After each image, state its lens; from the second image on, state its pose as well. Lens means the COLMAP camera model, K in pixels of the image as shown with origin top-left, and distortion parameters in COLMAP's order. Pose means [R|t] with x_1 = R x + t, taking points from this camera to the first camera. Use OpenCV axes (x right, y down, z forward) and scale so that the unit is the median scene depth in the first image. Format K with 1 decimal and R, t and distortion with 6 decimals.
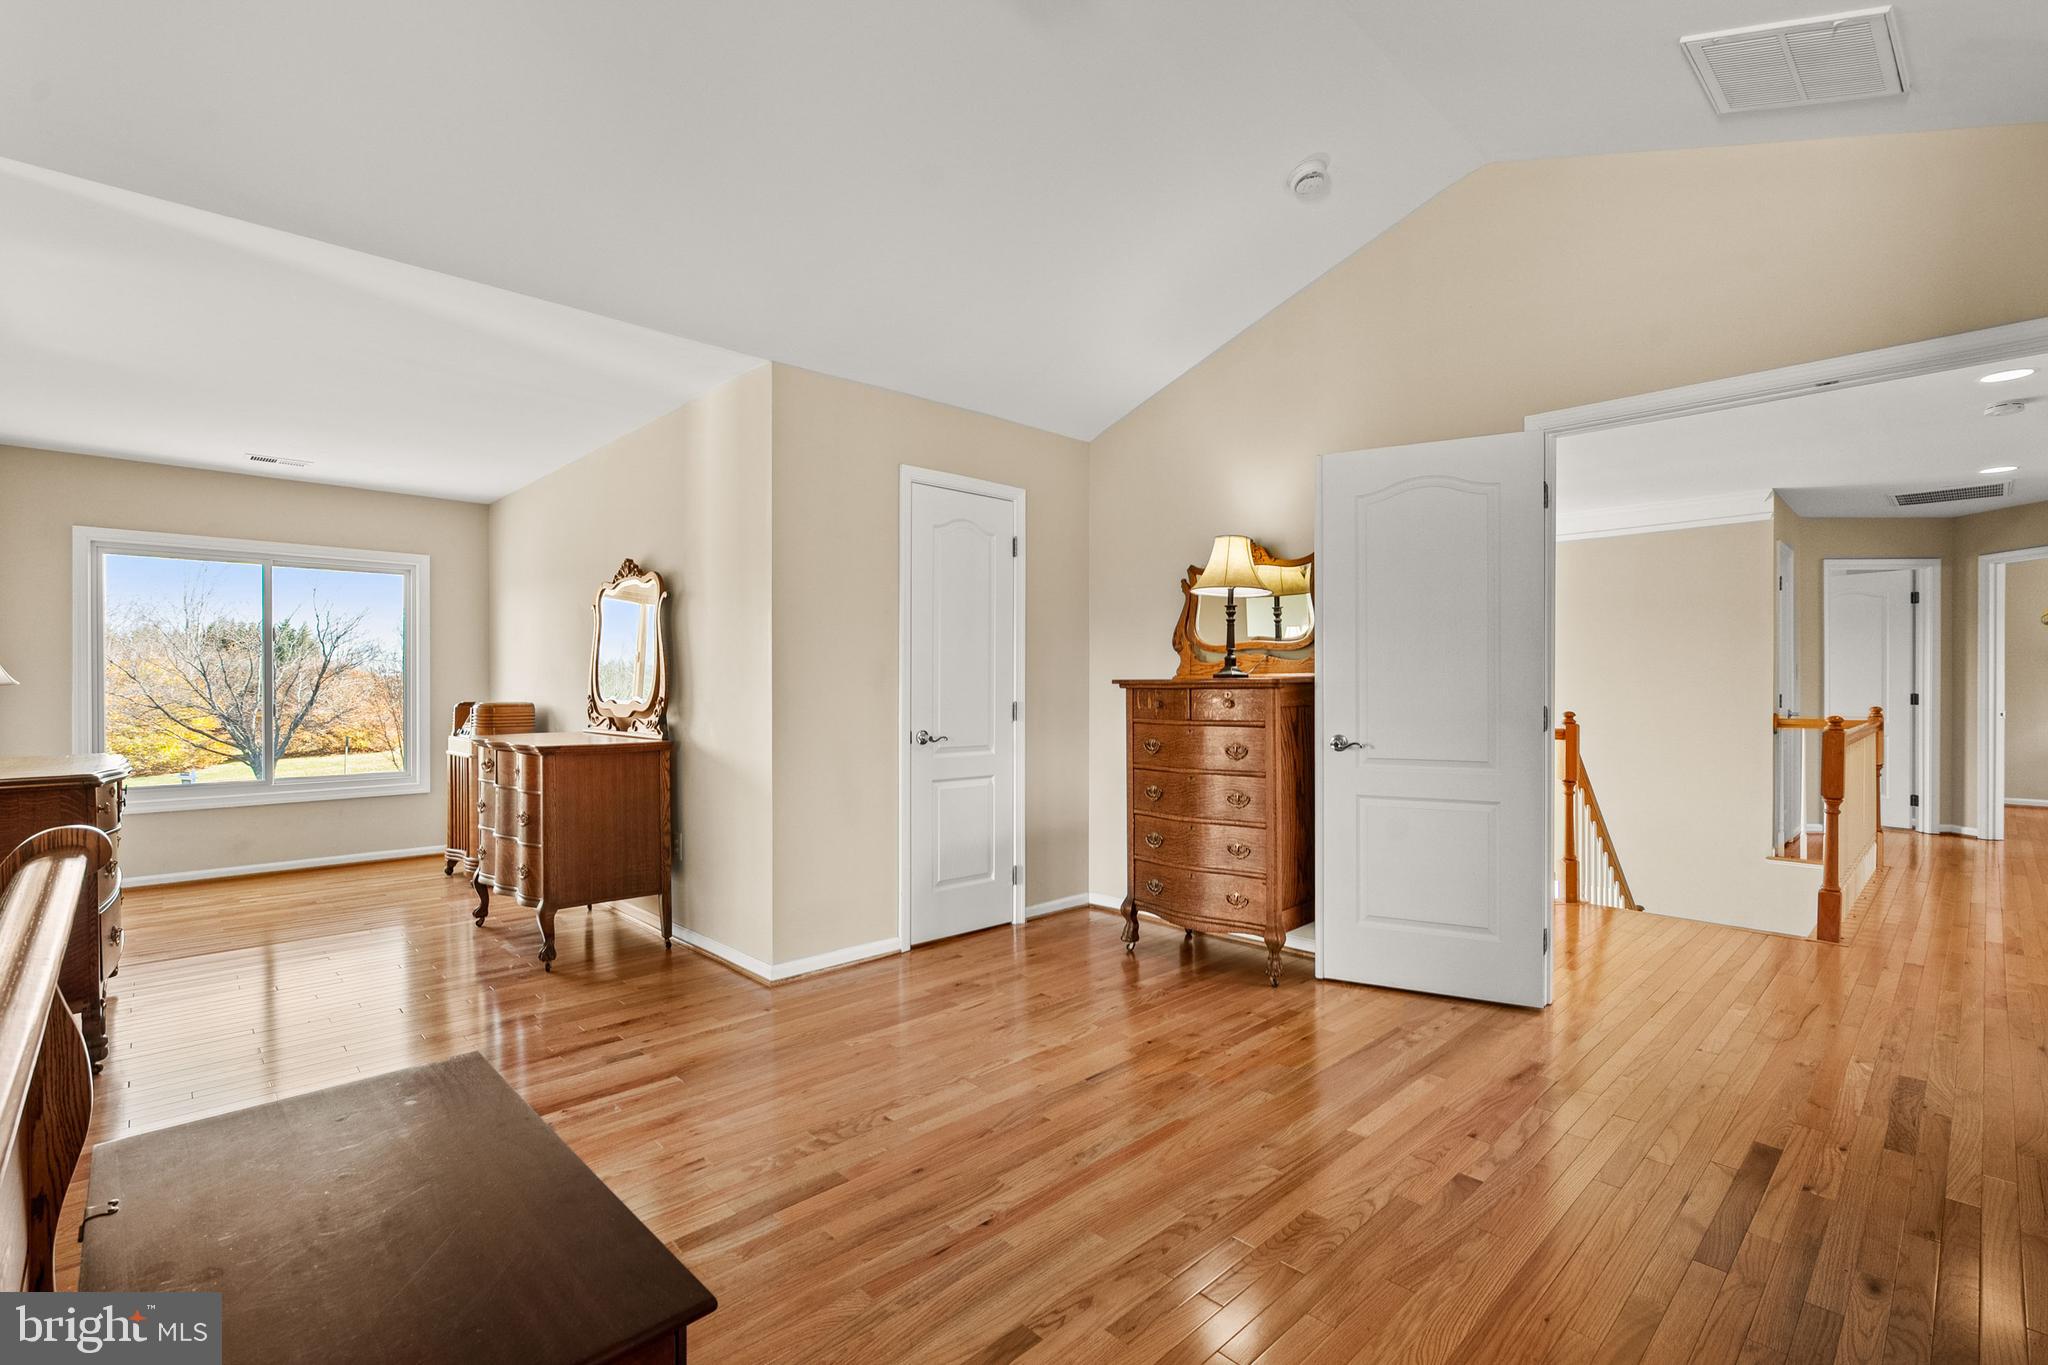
lens RADIAL K [[958.8, 0, 1020.2], [0, 958.8, 688.8], [0, 0, 1]] dist [-0.006884, 0.003455]
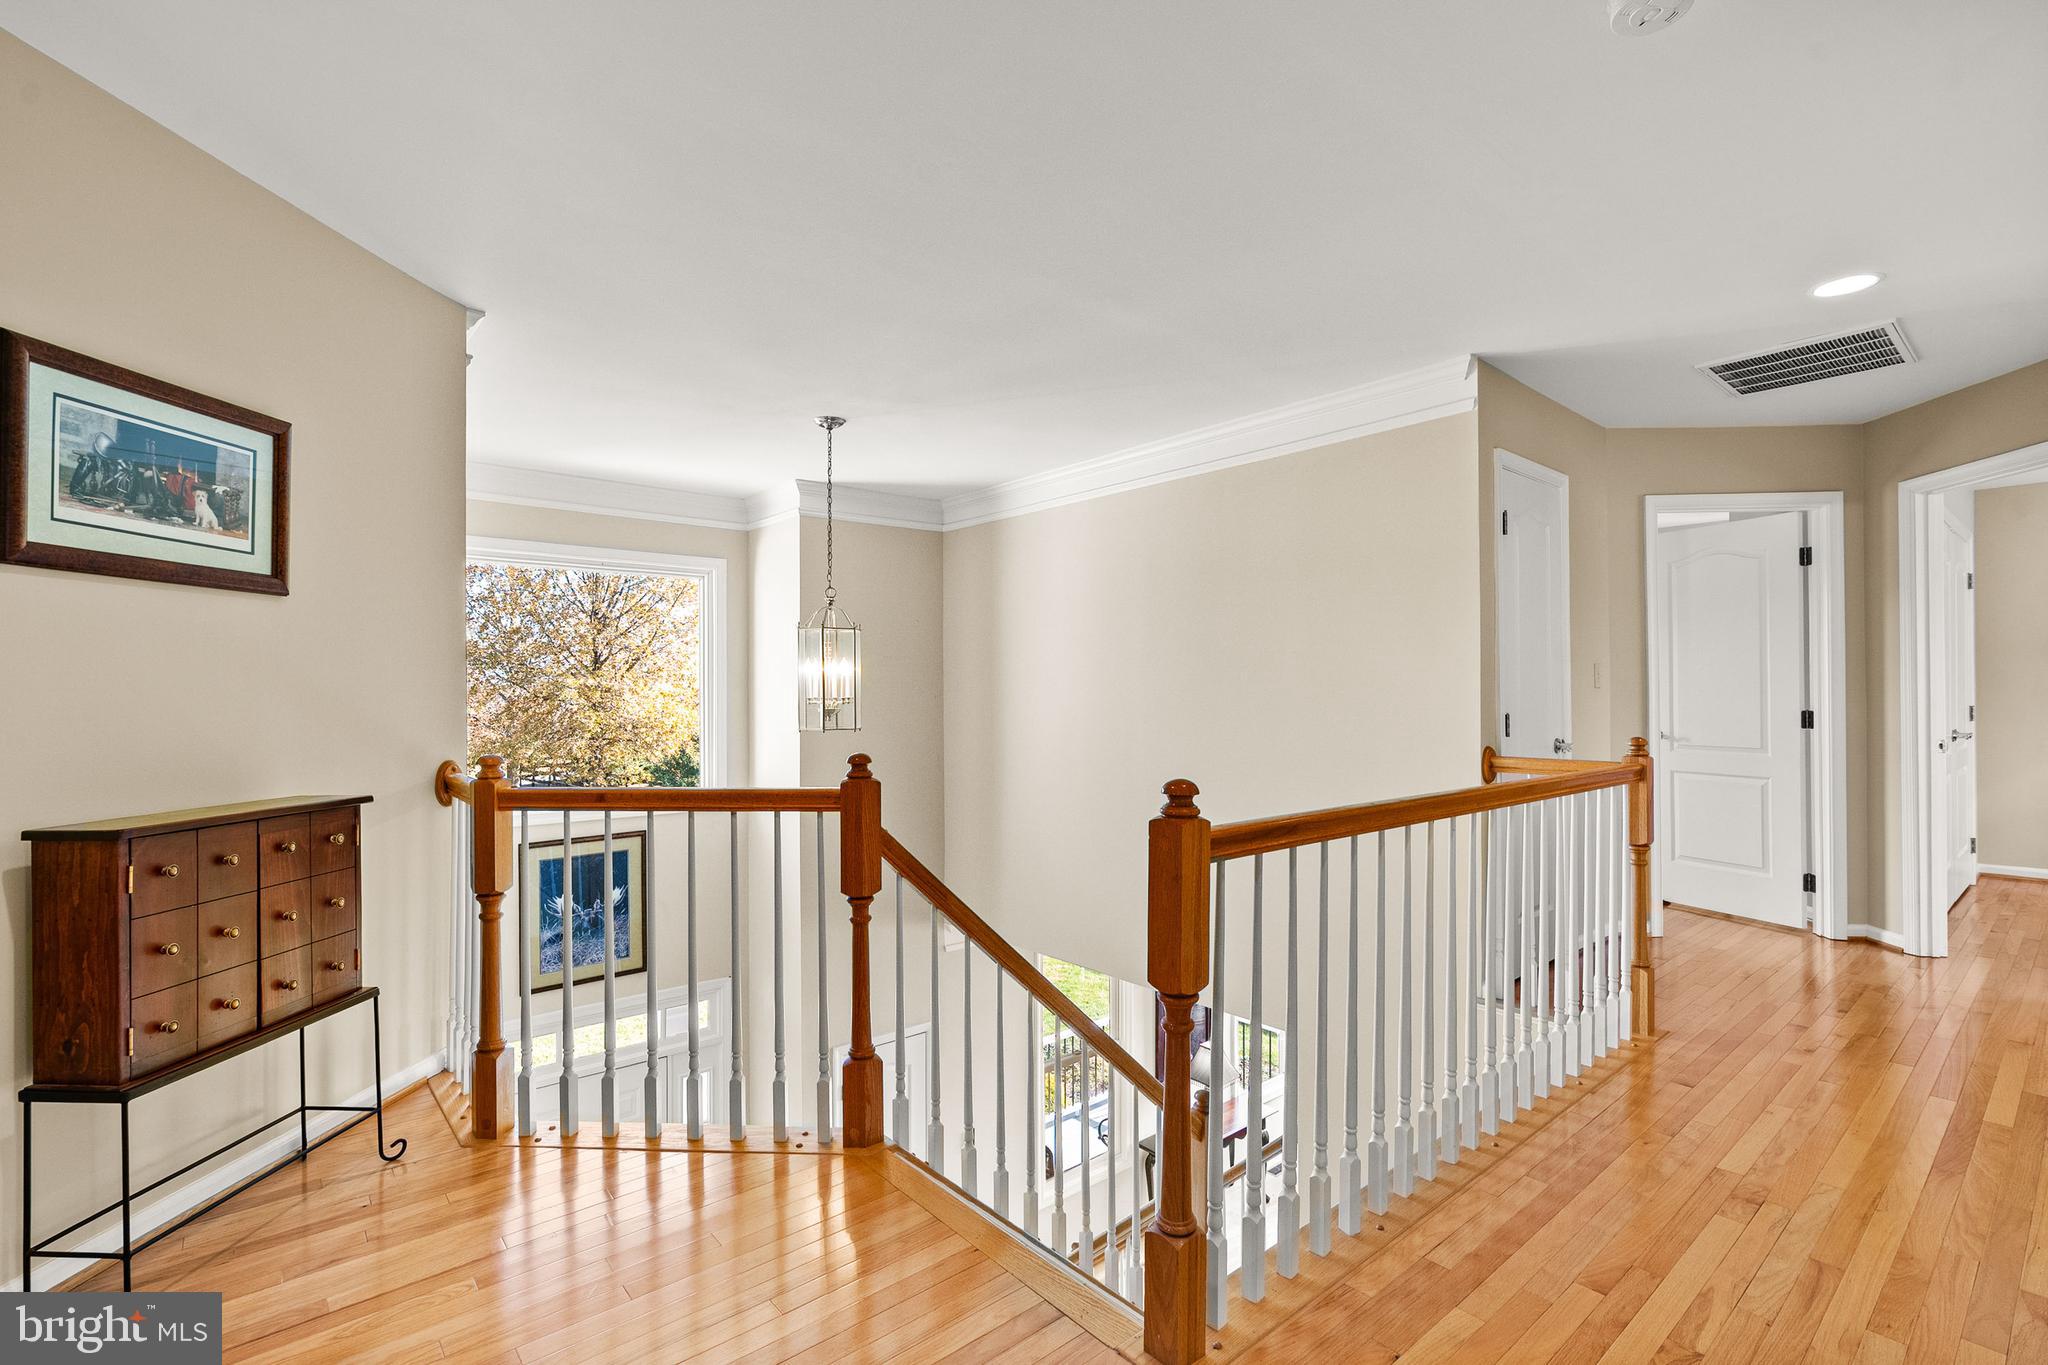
lens RADIAL K [[958.8, 0, 1020.3], [0, 958.8, 686.5], [0, 0, 1]] dist [-0.006884, 0.003455]
pose [[0.998051, -0.005640, -0.062153, 0.685914], [0.004409, 0.999792, -0.019921, 0.000003], [0.062252, 0.019608, 0.997868, 0.514568]]
